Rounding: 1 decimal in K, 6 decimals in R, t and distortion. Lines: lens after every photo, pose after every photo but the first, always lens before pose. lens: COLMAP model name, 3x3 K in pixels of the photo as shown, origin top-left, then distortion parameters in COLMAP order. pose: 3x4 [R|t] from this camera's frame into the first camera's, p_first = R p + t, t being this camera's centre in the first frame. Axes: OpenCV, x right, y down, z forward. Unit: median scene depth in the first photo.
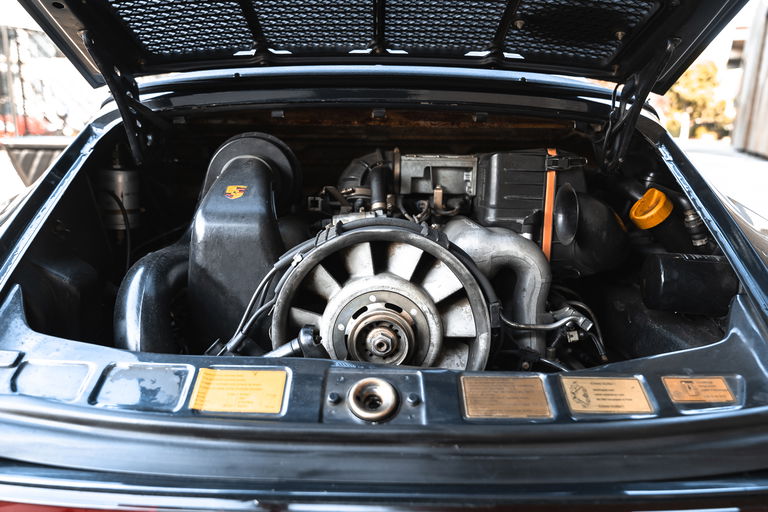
lens RADIAL K [[523.2, 0, 384.0], [0, 523.2, 256.0], [0, 0, 1]] dist [-0.008908, 0.000415]
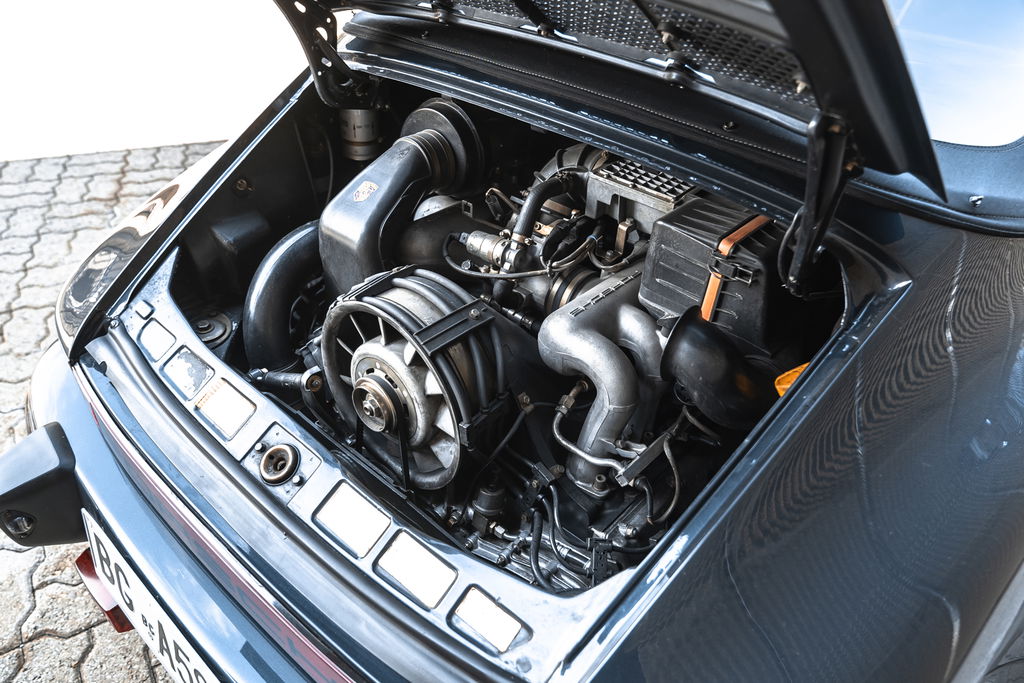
lens RADIAL K [[697.5, 0, 512.0], [0, 697.5, 341.5], [0, 0, 1]] dist [-0.008908, 0.000415]
pose [[0.756761, 0.415862, -0.504352, 0.687802], [-0.169411, 0.869952, 0.463123, -0.517634], [0.631357, -0.265031, 0.728798, 0.135674]]
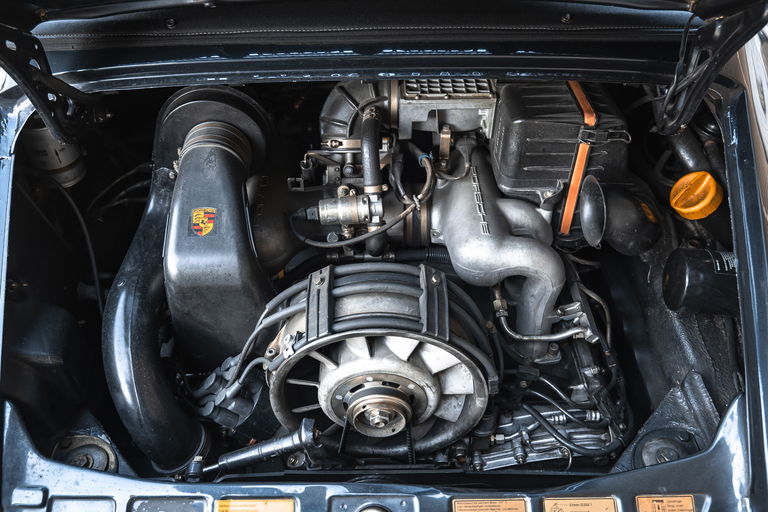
lens RADIAL K [[616.5, 0, 384.0], [0, 616.5, 256.0], [0, 0, 1]] dist [0.001587, 0.000879]
pose [[0.999689, -0.021693, -0.012310, 0.020109], [0.024919, 0.847469, 0.530259, -0.580965], [-0.001070, -0.530401, 0.847746, 0.112378]]
